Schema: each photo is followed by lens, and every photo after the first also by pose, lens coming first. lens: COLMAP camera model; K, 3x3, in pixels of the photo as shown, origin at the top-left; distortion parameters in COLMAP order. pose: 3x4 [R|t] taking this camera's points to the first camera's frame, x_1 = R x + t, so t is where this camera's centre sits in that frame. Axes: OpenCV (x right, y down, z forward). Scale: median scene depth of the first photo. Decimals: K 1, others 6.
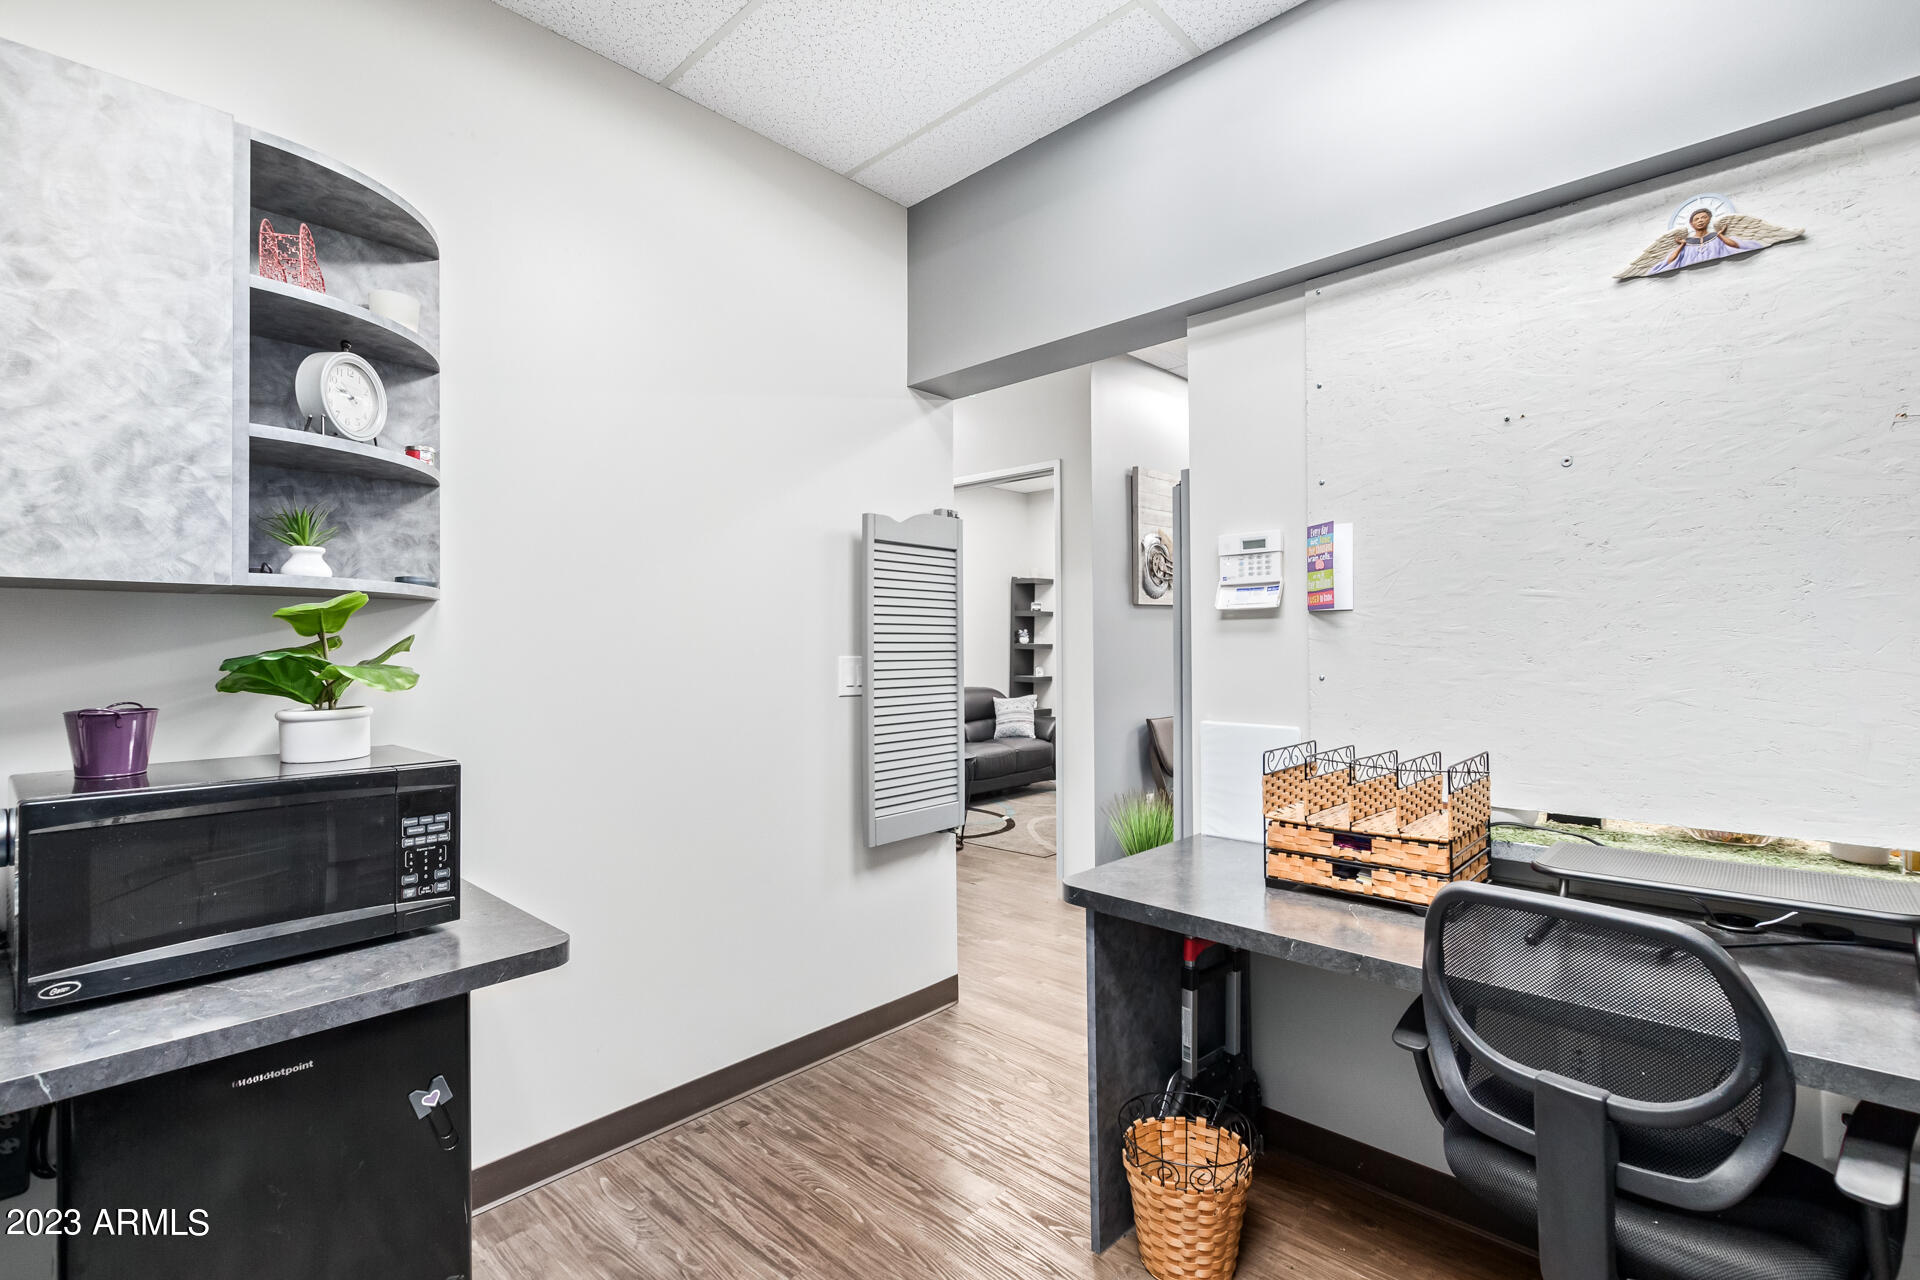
lens RADIAL K [[883.6, 0, 962.4], [0, 883.6, 641.3], [0, 0, 1]] dist [0.001978, 0.000382]
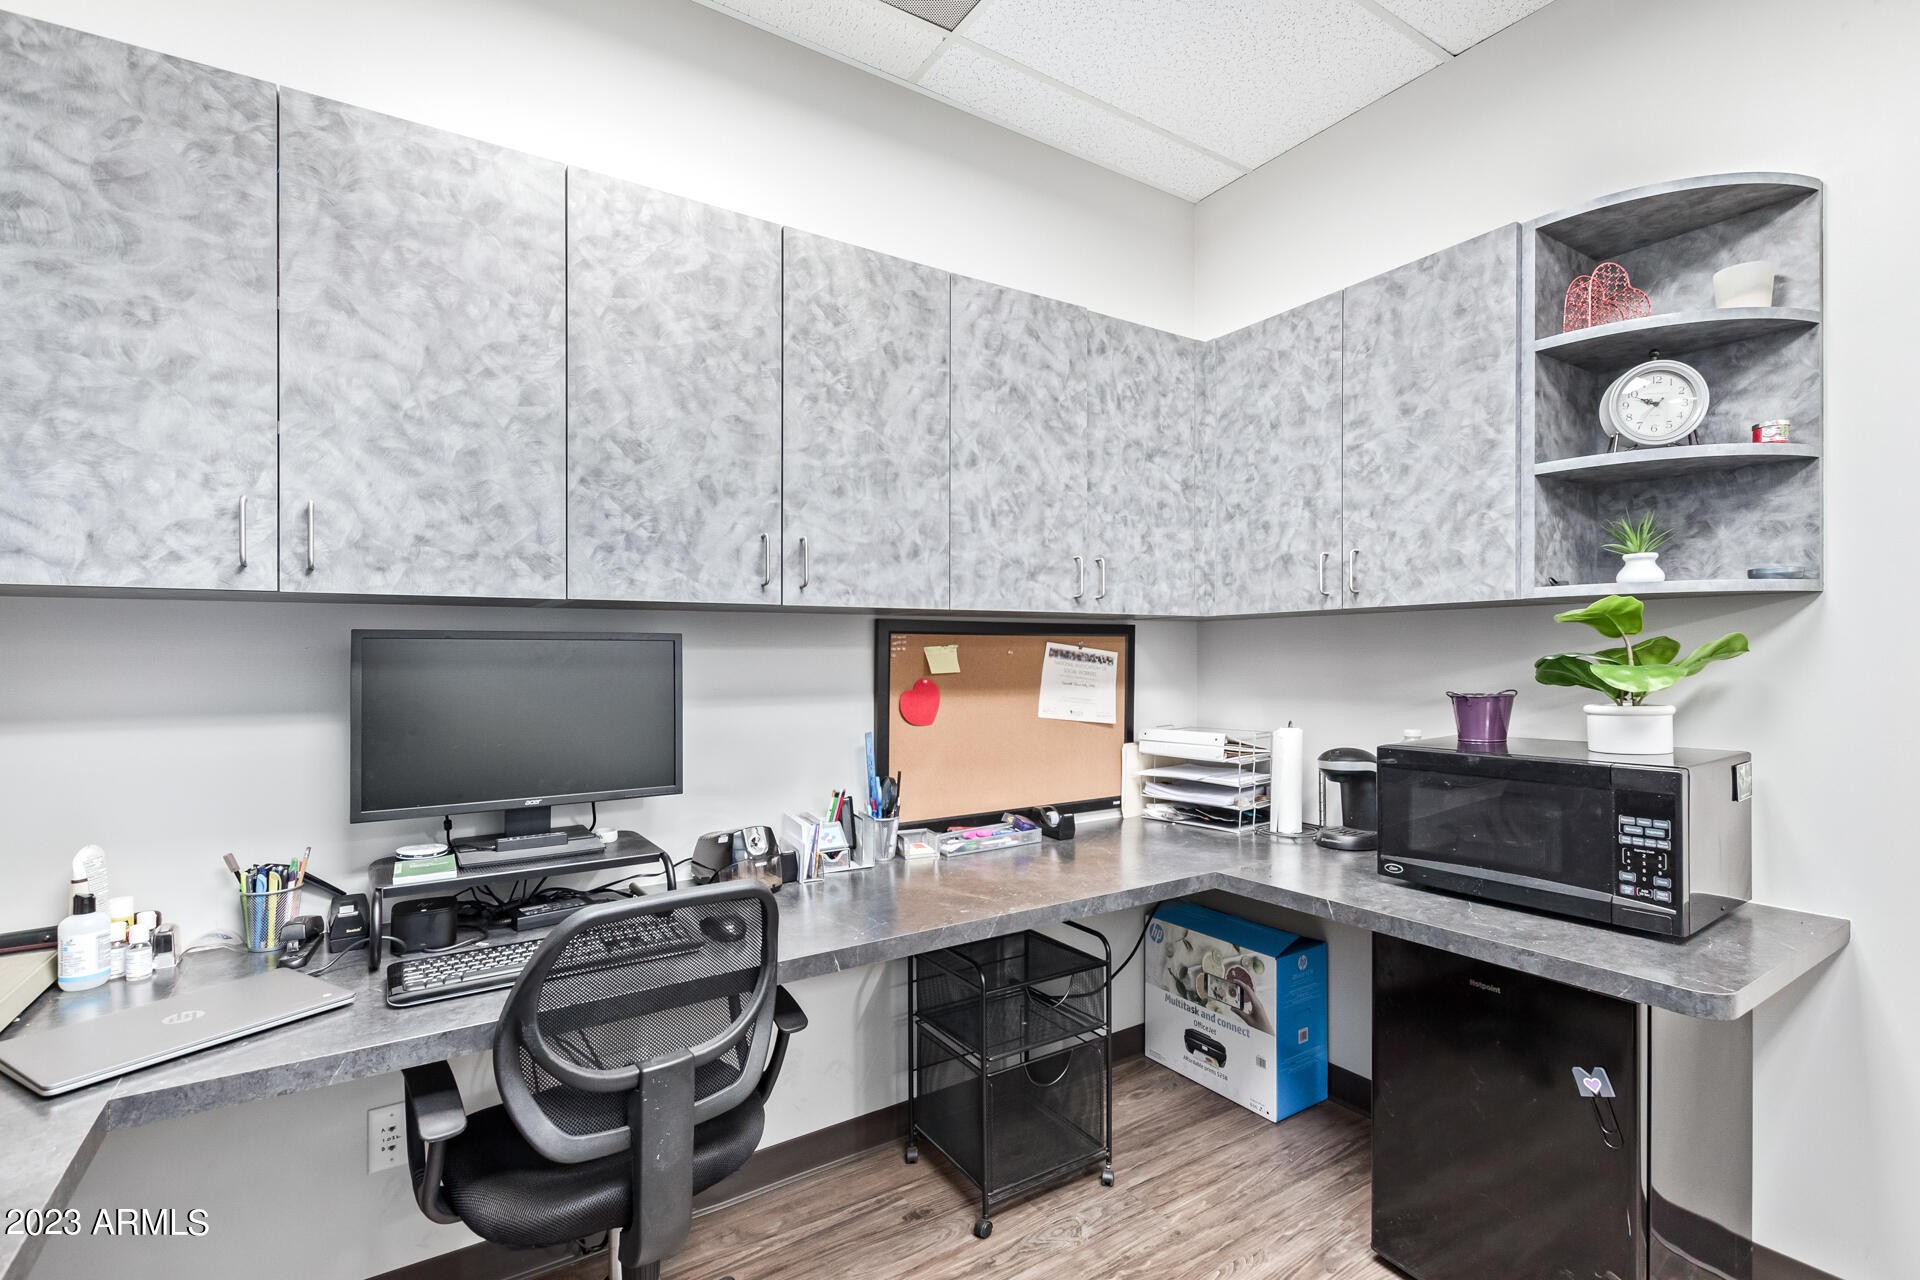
lens RADIAL K [[883.6, 0, 966.0], [0, 883.6, 649.3], [0, 0, 1]] dist [0.001978, 0.000382]
pose [[-0.221799, 0.001914, -0.975091, 0.539152], [0.017045, 0.999853, -0.001915, -0.003354], [0.974943, -0.017045, -0.221799, 0.489705]]
